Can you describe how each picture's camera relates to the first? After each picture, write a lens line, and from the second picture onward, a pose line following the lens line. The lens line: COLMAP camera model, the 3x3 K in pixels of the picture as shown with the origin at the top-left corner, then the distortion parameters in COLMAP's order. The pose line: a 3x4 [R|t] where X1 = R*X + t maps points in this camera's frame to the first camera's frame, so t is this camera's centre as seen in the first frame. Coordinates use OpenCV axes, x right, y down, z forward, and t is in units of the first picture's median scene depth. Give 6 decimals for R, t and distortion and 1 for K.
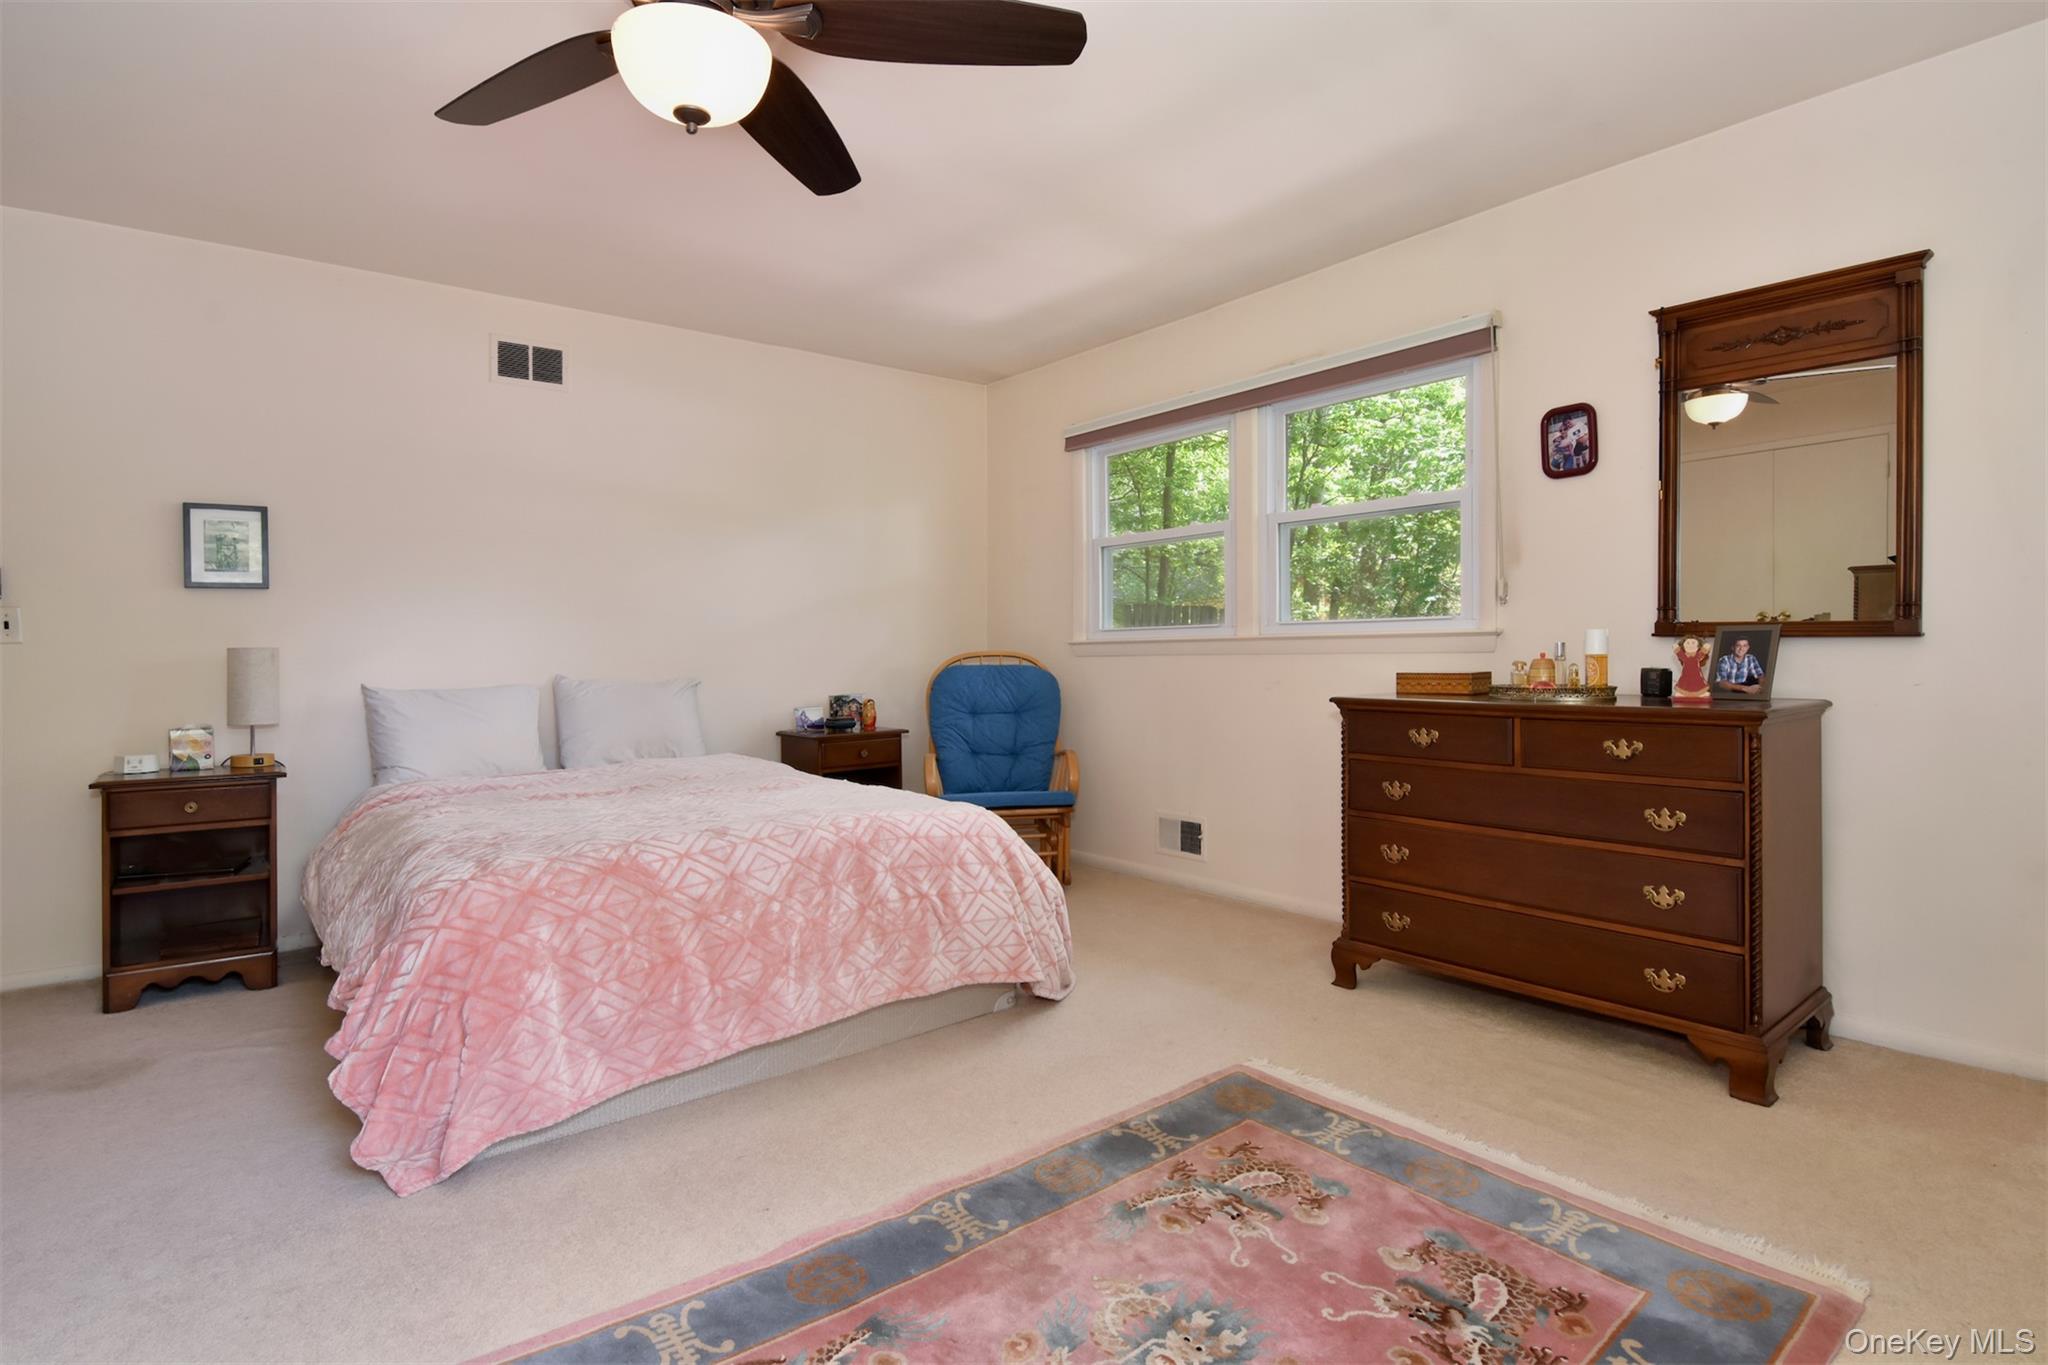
lens RADIAL K [[1018.5, 0, 1030.7], [0, 1018.5, 681.9], [0, 0, 1]] dist [0.002028, -0.013460]
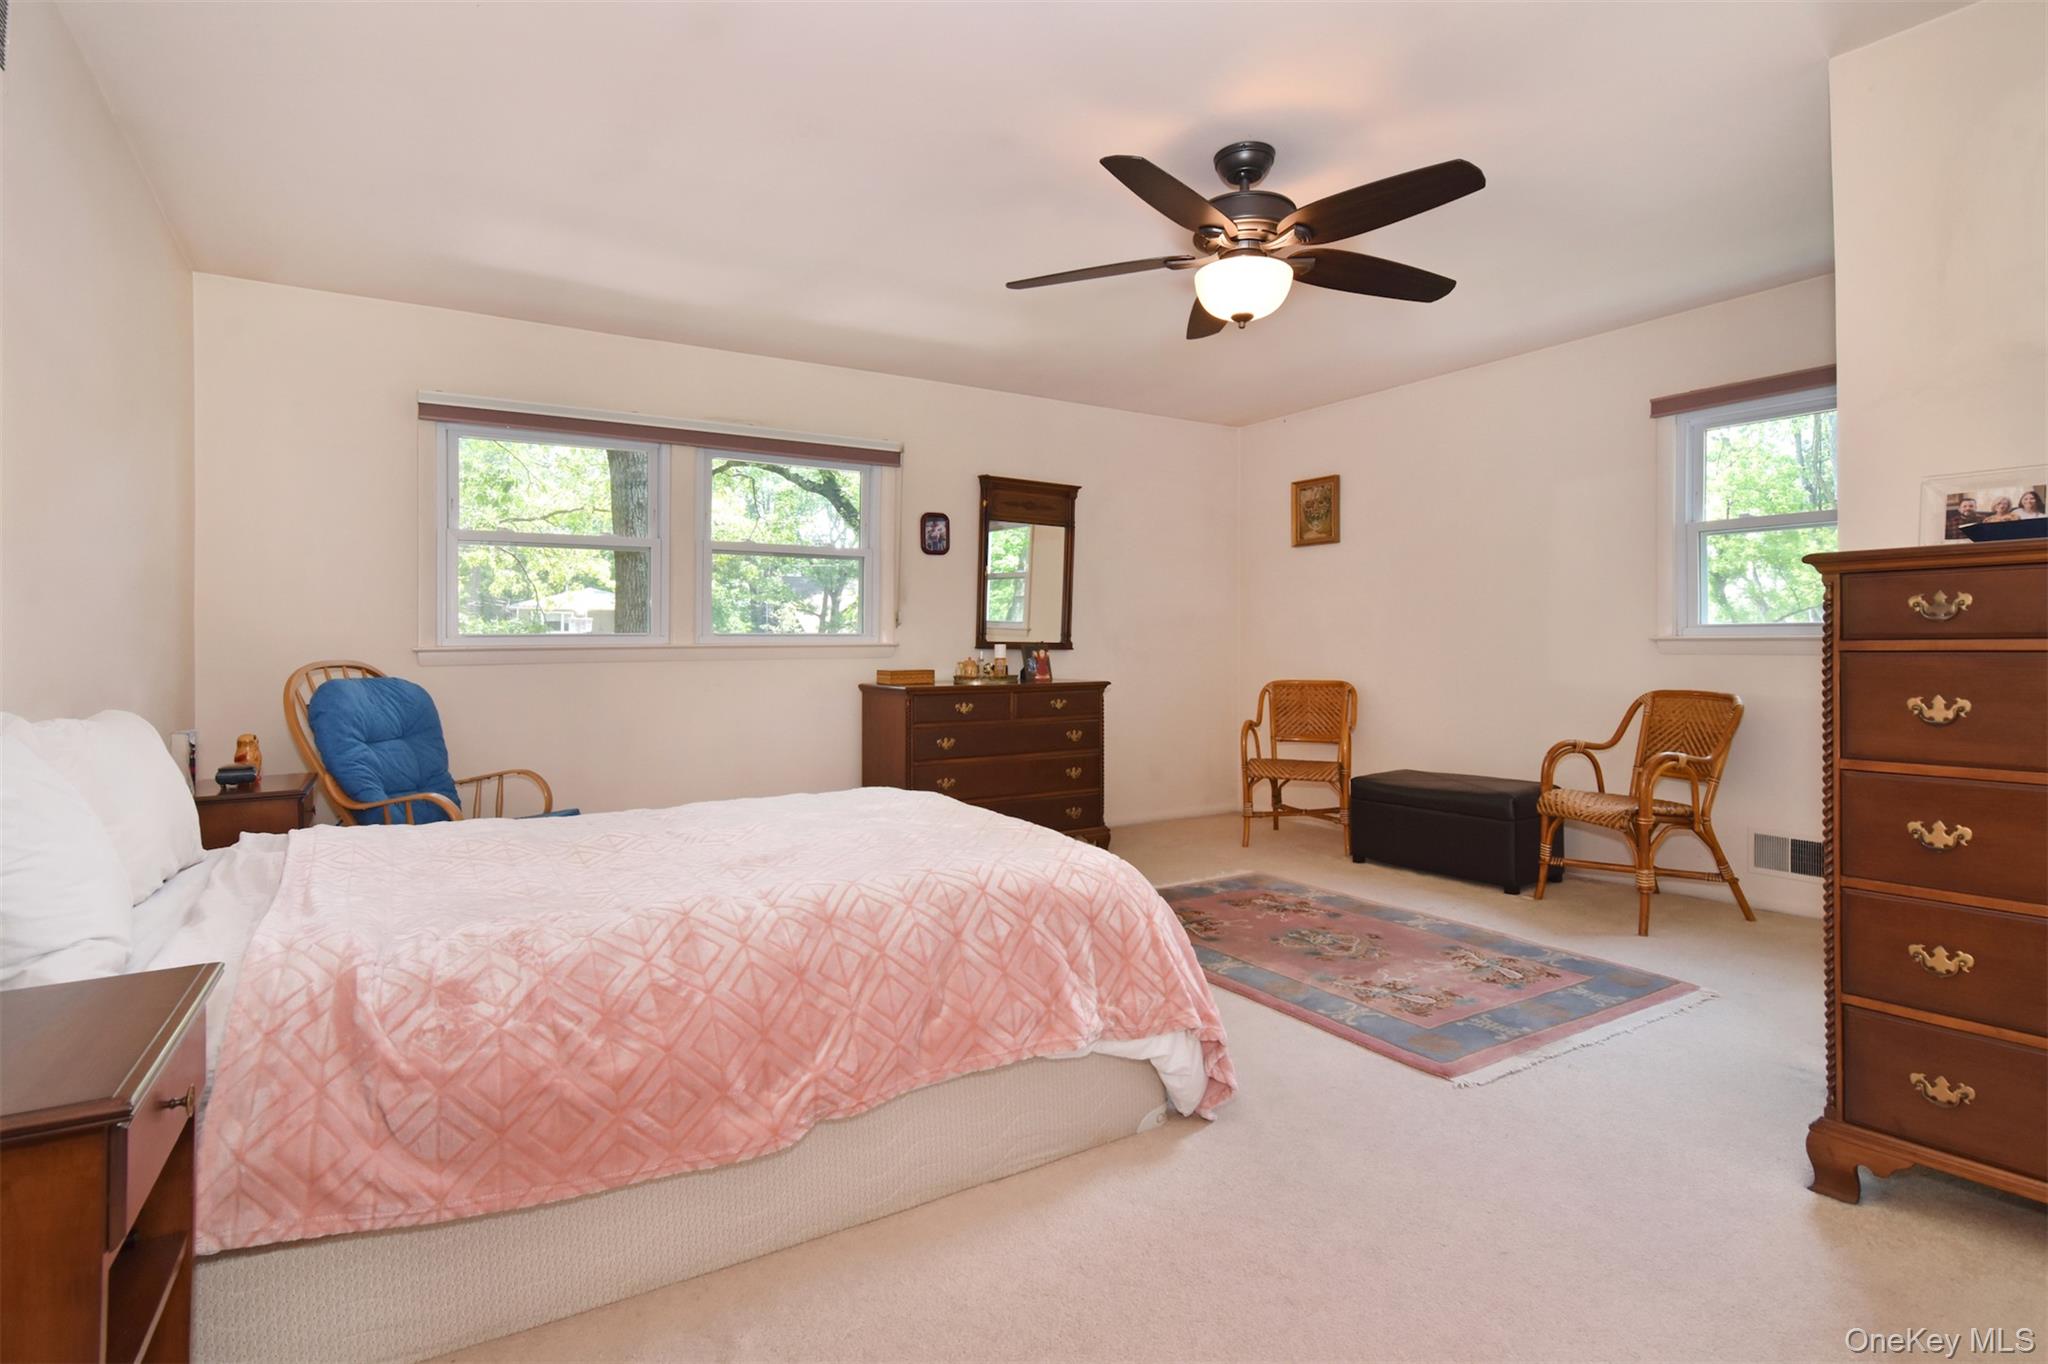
lens RADIAL K [[1018.5, 0, 1030.7], [0, 1018.5, 681.4], [0, 0, 1]] dist [0.002028, -0.013460]
pose [[0.117195, -0.020616, 0.992895, -1.164591], [0.037110, 0.999177, 0.016366, -0.011497], [-0.992415, 0.034928, 0.117864, 0.655936]]
